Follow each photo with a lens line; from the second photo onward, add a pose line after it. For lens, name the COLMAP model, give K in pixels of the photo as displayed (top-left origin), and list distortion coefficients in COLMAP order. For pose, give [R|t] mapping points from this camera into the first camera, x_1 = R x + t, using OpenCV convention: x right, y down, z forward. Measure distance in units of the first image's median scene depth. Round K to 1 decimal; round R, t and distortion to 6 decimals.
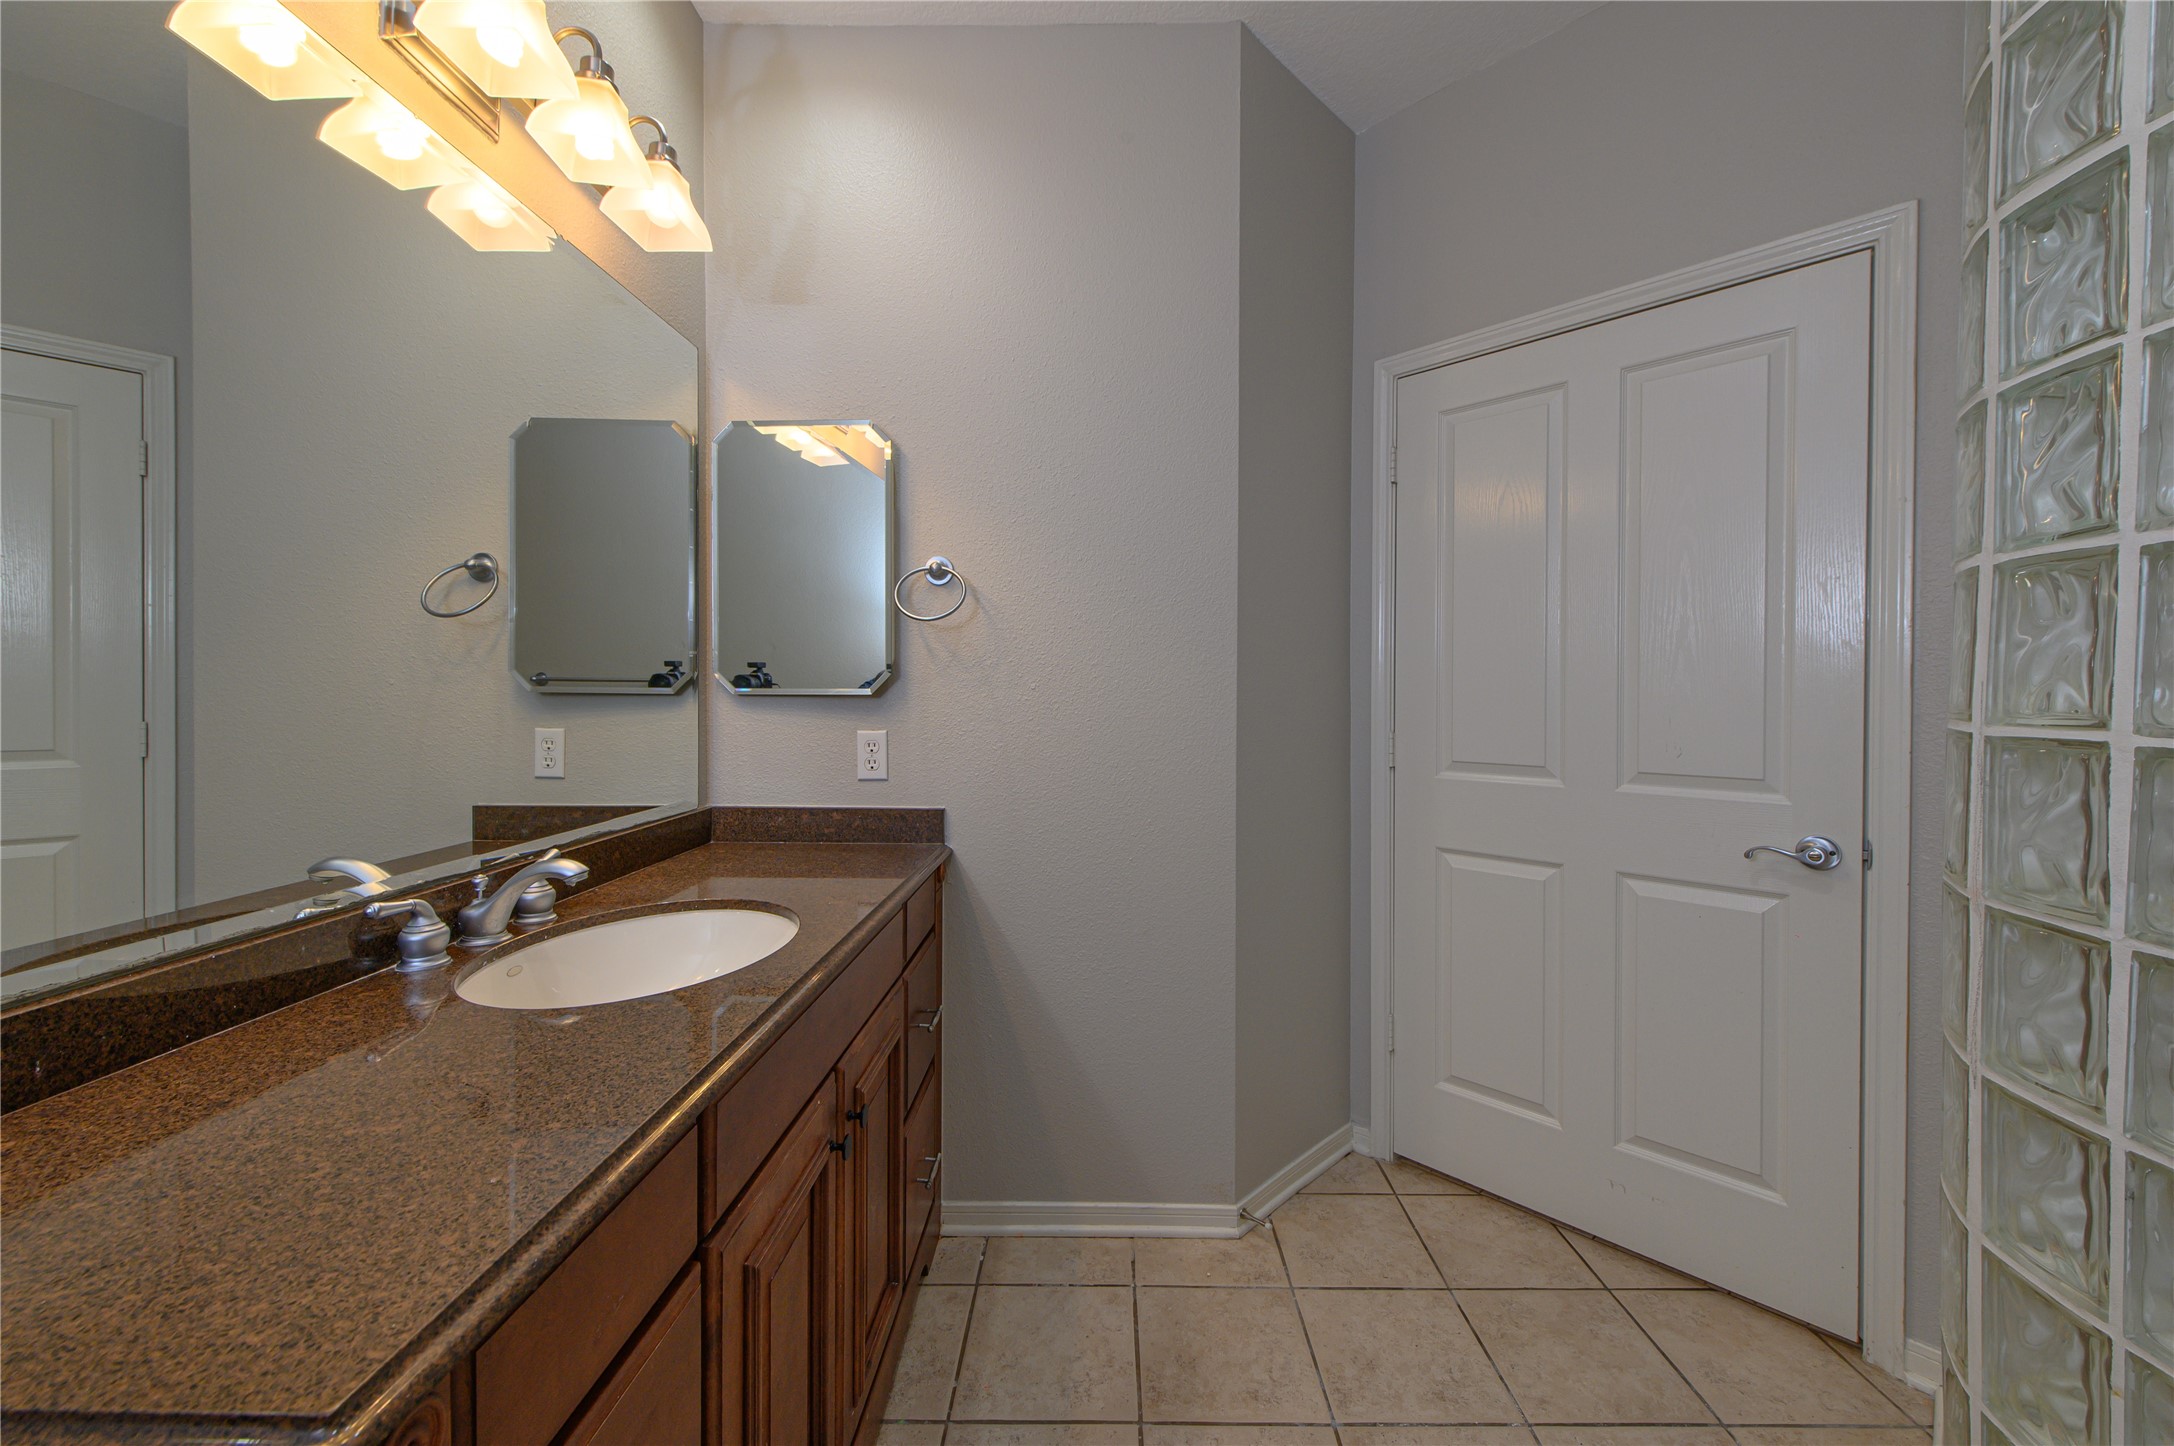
lens RADIAL K [[860.7, 0, 1090.2], [0, 860.7, 709.3], [0, 0, 1]] dist [-0.000783, 0.000024]
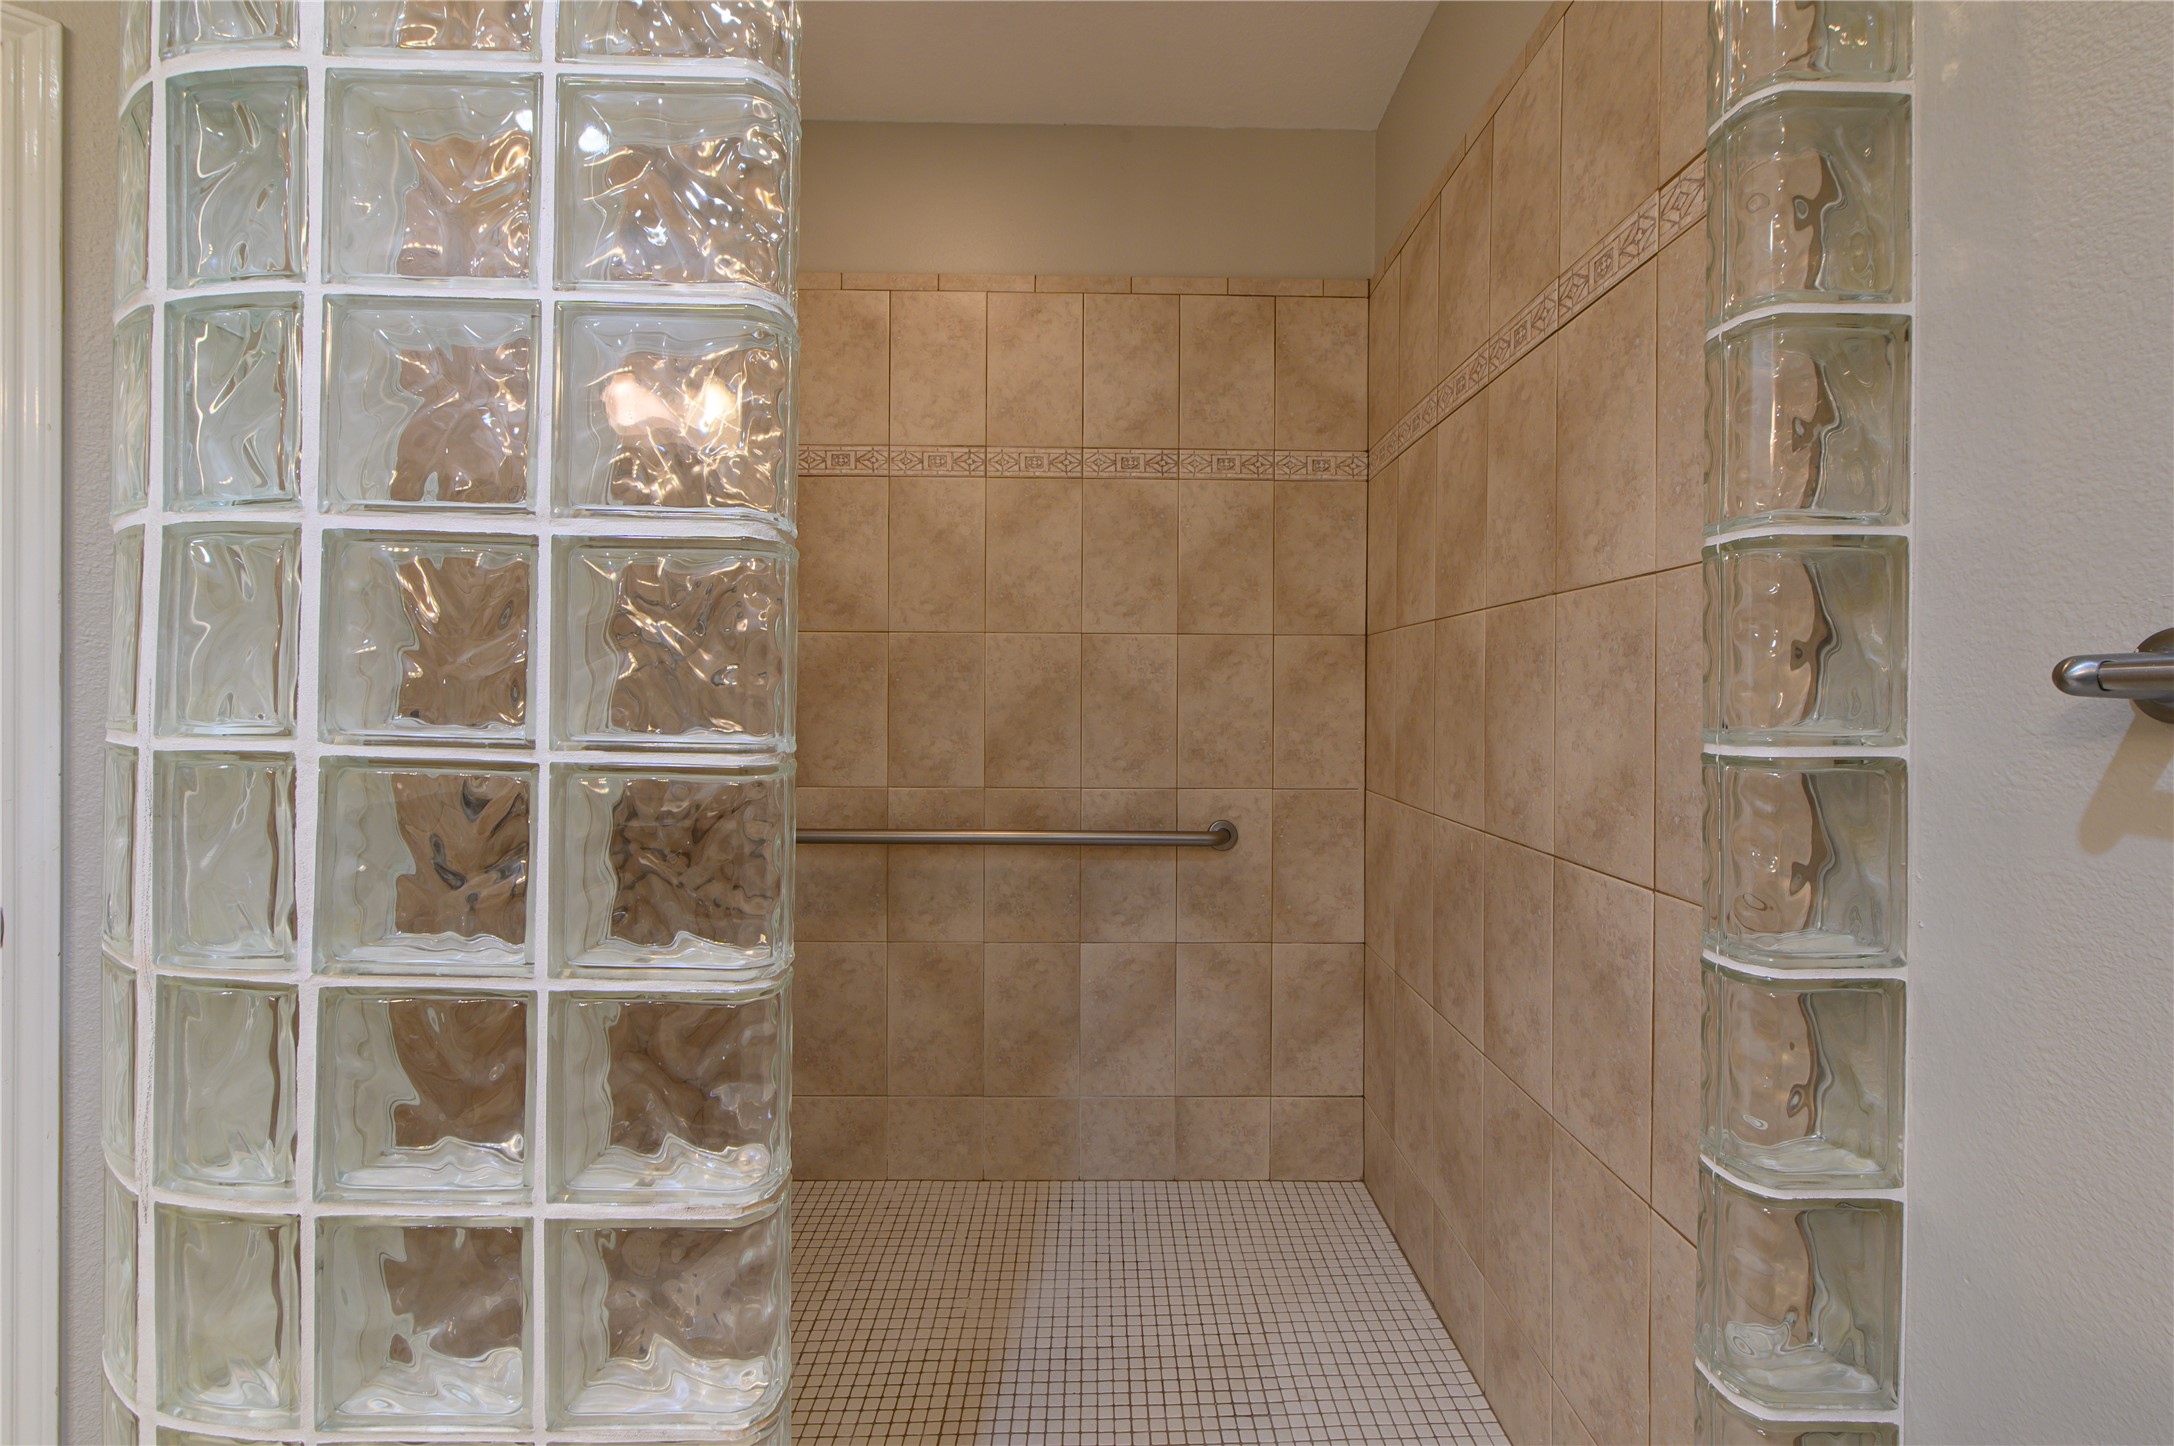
lens RADIAL K [[940.8, 0, 1088.9], [0, 940.8, 714.8], [0, 0, 1]] dist [0.001405, -0.000168]
pose [[-0.009760, -0.002066, 0.999950, 0.217542], [0.007629, 0.999969, 0.002140, 0.004243], [-0.999923, 0.007649, -0.009743, 0.197813]]
